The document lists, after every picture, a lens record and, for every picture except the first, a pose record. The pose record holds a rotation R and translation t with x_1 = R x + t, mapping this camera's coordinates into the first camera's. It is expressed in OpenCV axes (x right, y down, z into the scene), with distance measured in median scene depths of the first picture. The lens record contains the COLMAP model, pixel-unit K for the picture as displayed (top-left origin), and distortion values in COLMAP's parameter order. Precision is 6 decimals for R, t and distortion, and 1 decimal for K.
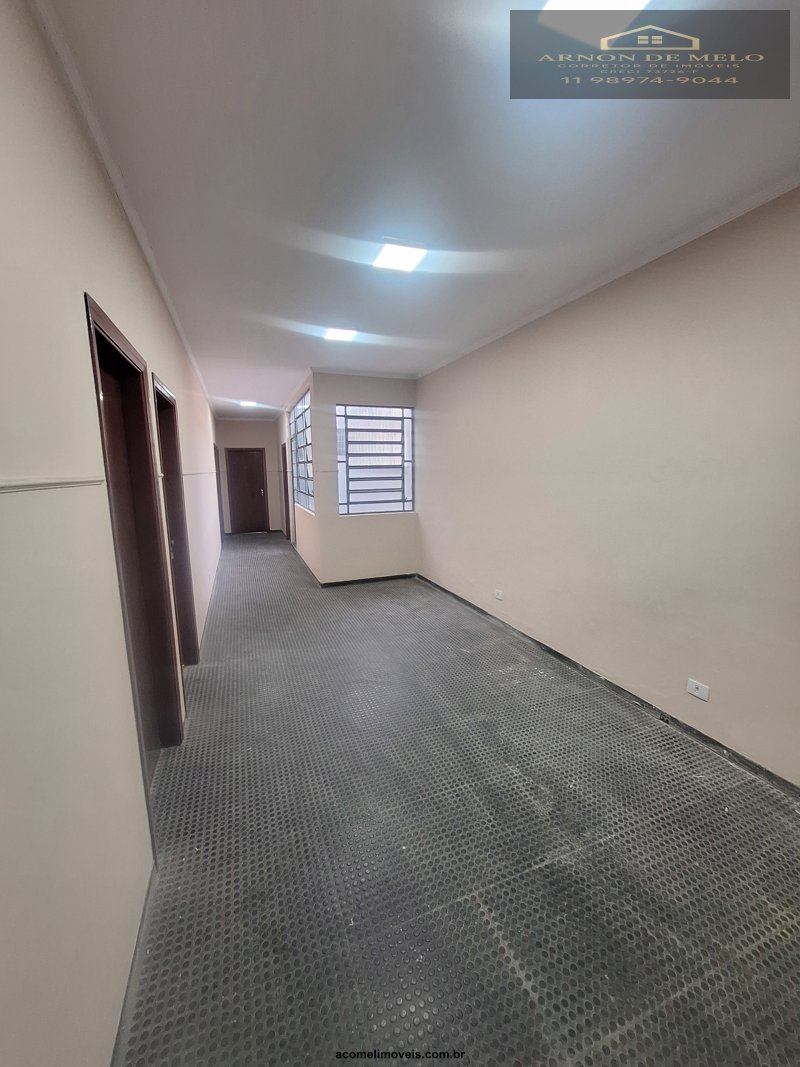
lens RADIAL K [[422.2, 0, 398.9], [0, 422.2, 534.0], [0, 0, 1]] dist [-0.000277, 0.000567]
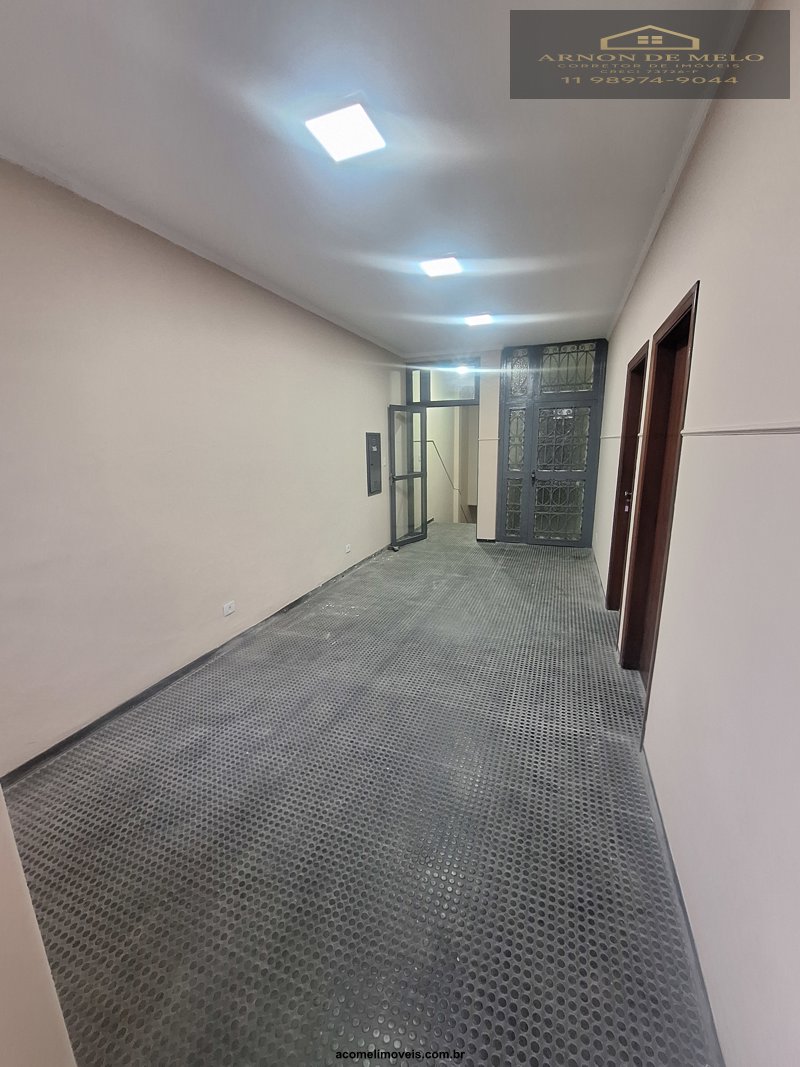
lens RADIAL K [[422.2, 0, 399.5], [0, 422.2, 536.9], [0, 0, 1]] dist [-0.000277, 0.000567]
pose [[-0.744877, -0.125953, 0.655205, -0.390463], [0.124696, 0.938436, 0.322163, -0.151691], [-0.655445, 0.321673, -0.683314, 1.042289]]
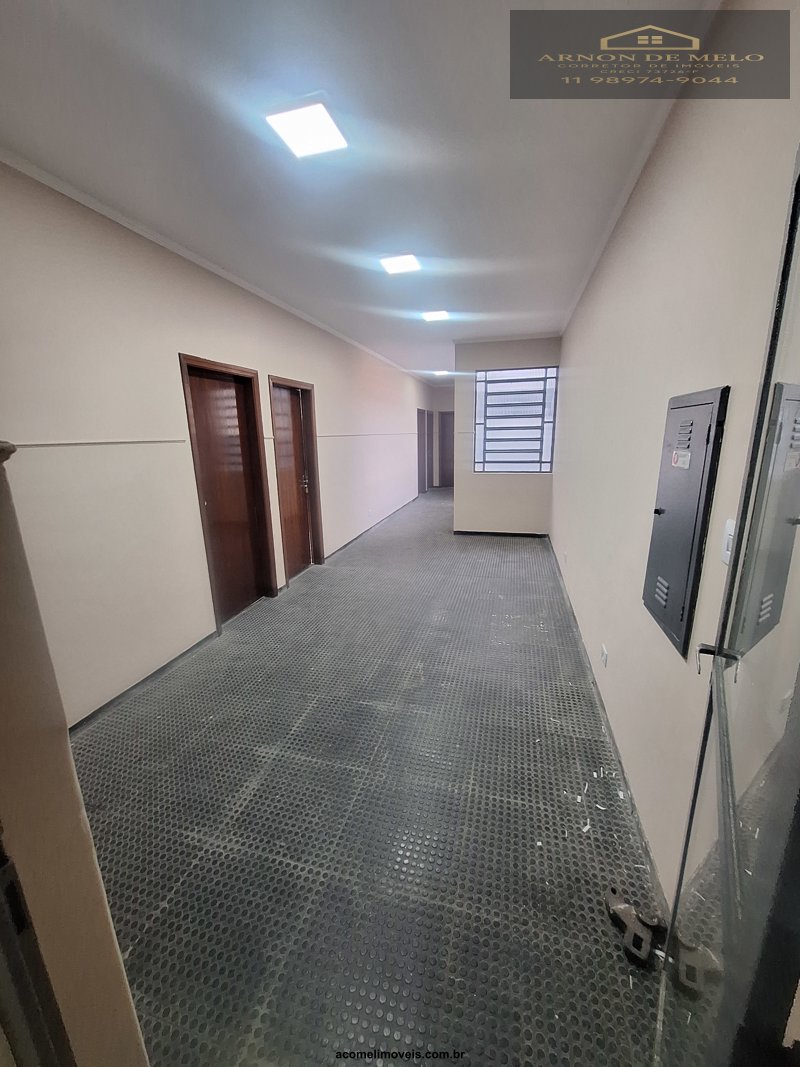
lens RADIAL K [[422.2, 0, 398.4], [0, 422.2, 534.2], [0, 0, 1]] dist [-0.000277, 0.000567]
pose [[0.807994, 0.133632, -0.573836, 0.394644], [-0.080267, 0.989825, 0.117486, 0.002127], [0.583698, -0.048868, 0.810499, -0.037215]]
